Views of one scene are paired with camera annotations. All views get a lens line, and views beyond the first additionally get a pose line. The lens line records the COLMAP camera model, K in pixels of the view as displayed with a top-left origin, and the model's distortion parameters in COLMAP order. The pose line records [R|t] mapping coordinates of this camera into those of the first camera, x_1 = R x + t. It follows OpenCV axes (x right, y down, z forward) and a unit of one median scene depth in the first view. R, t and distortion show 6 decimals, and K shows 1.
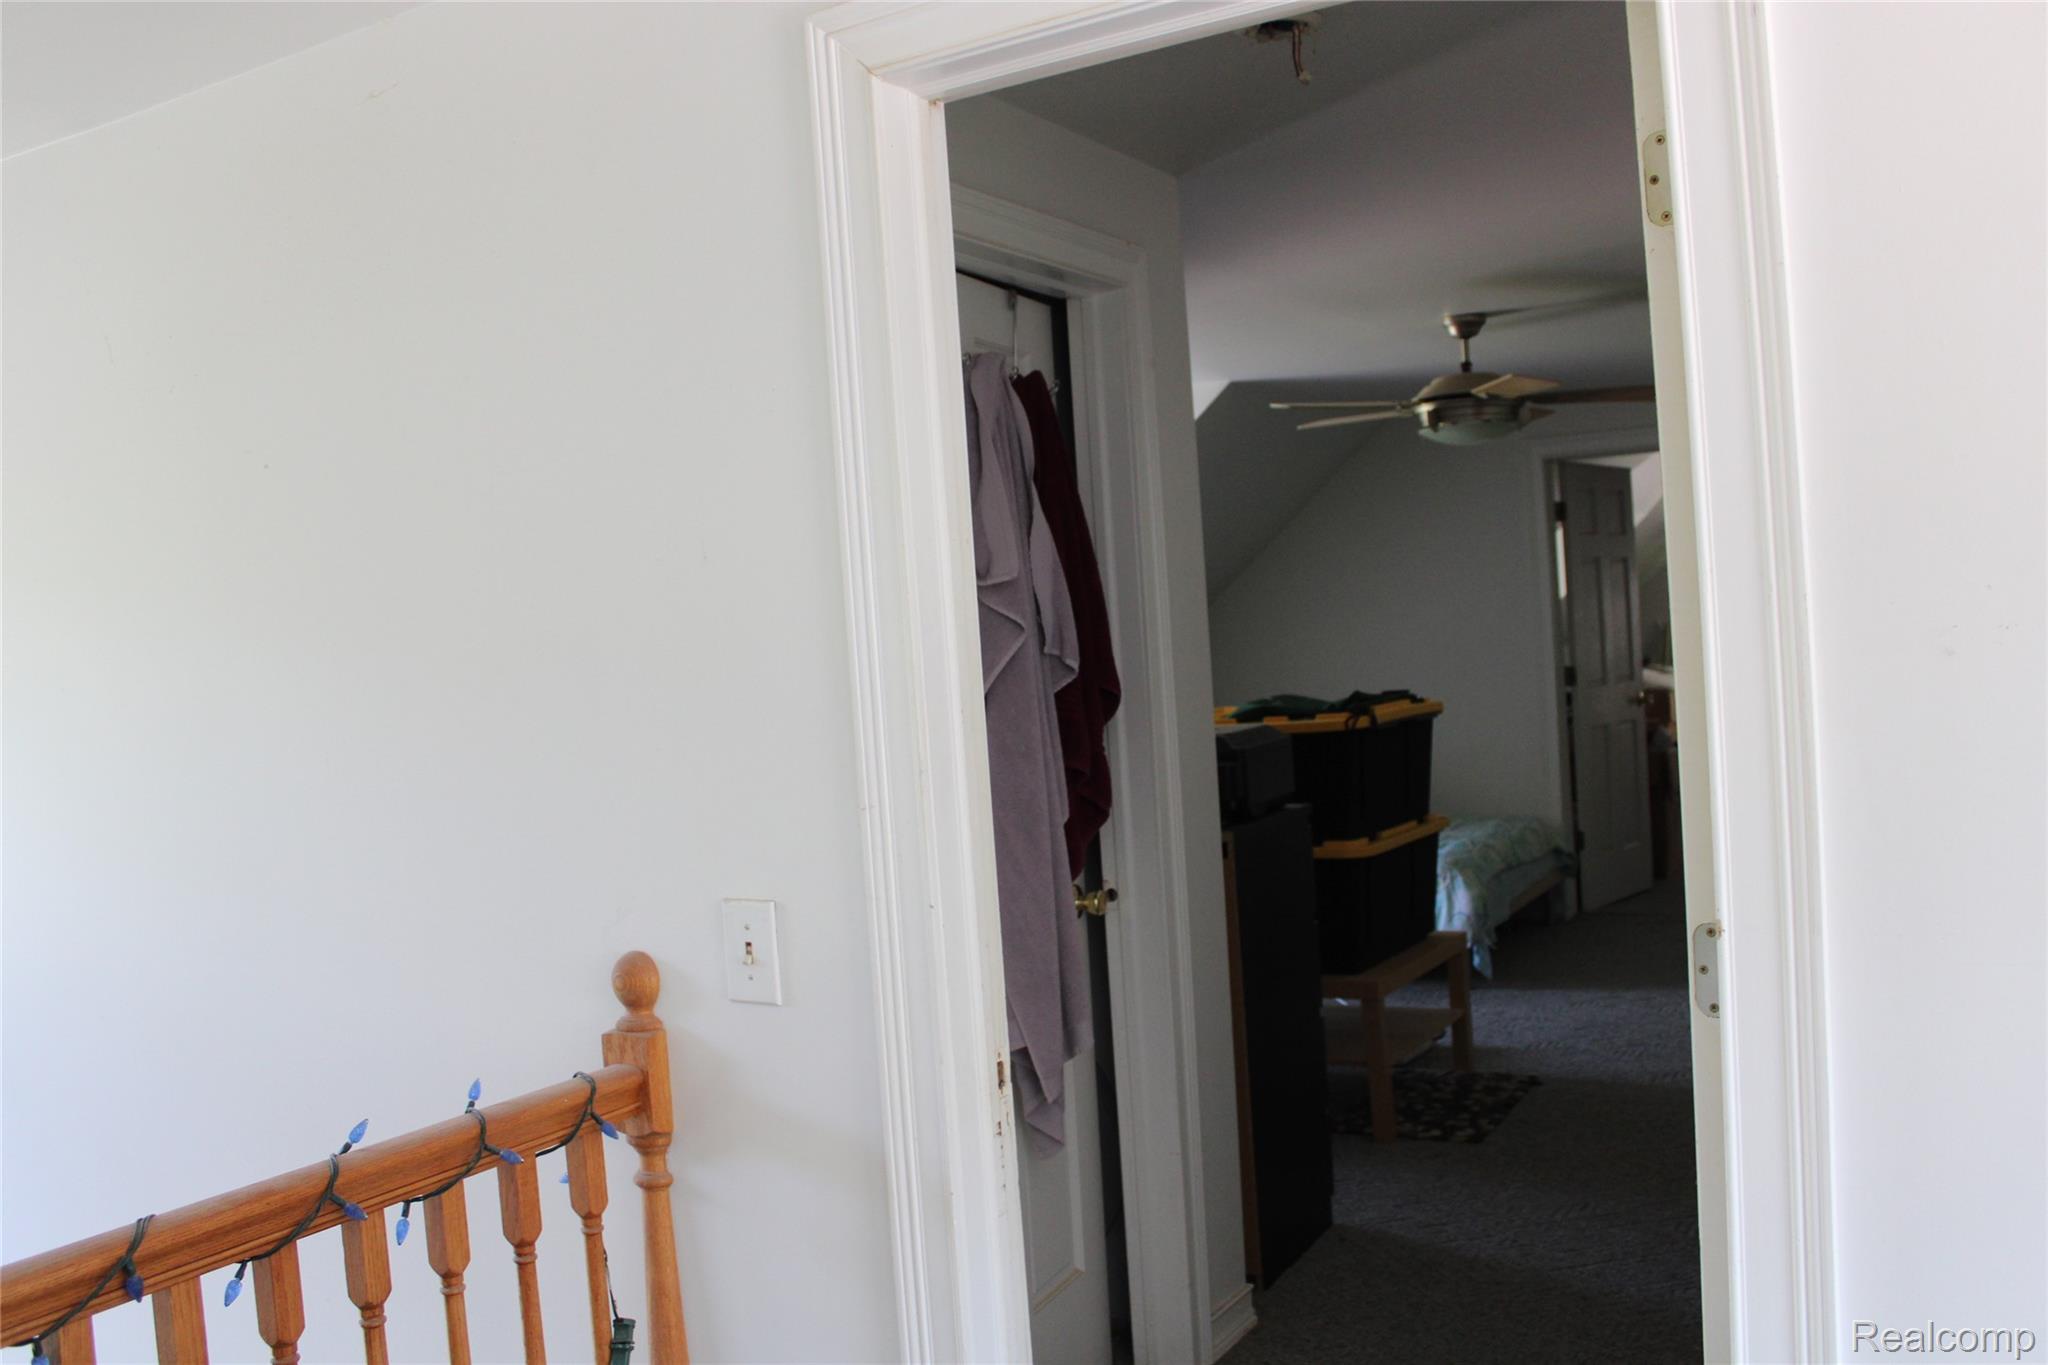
lens RADIAL K [[1732.3, 0, 1024.0], [0, 1732.3, 682.5], [0, 0, 1]] dist [-0.157605, 0.136912]
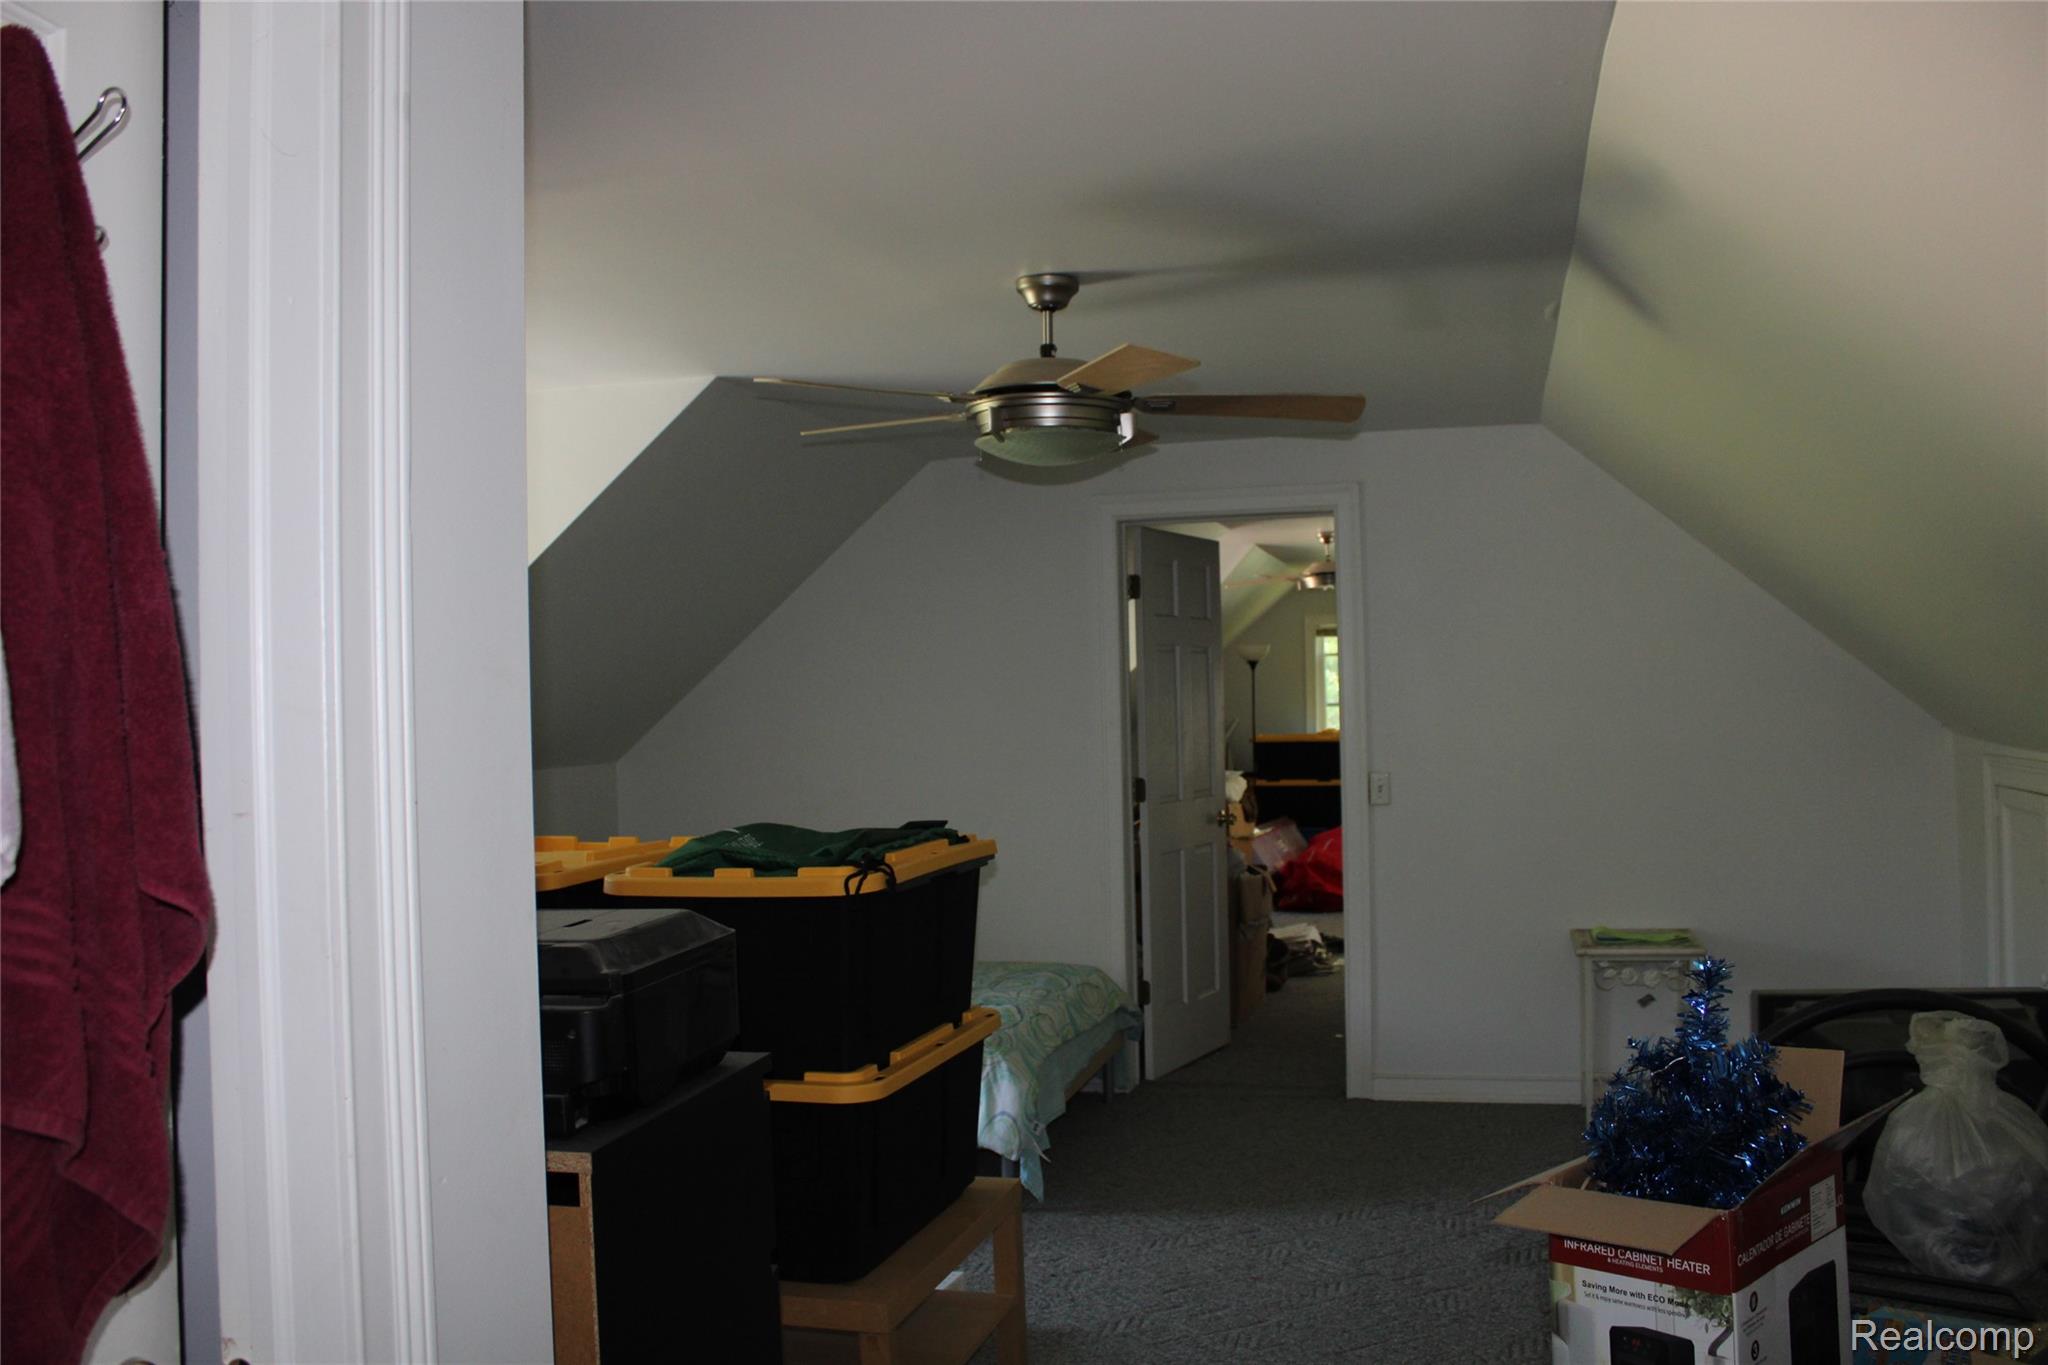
lens RADIAL K [[1732.3, 0, 1024.0], [0, 1732.3, 682.5], [0, 0, 1]] dist [-0.157605, 0.136912]
pose [[0.962605, 0.044446, 0.267239, 0.069277], [-0.031735, 0.998158, -0.051701, -0.015432], [-0.269045, 0.041287, 0.962242, 0.335015]]
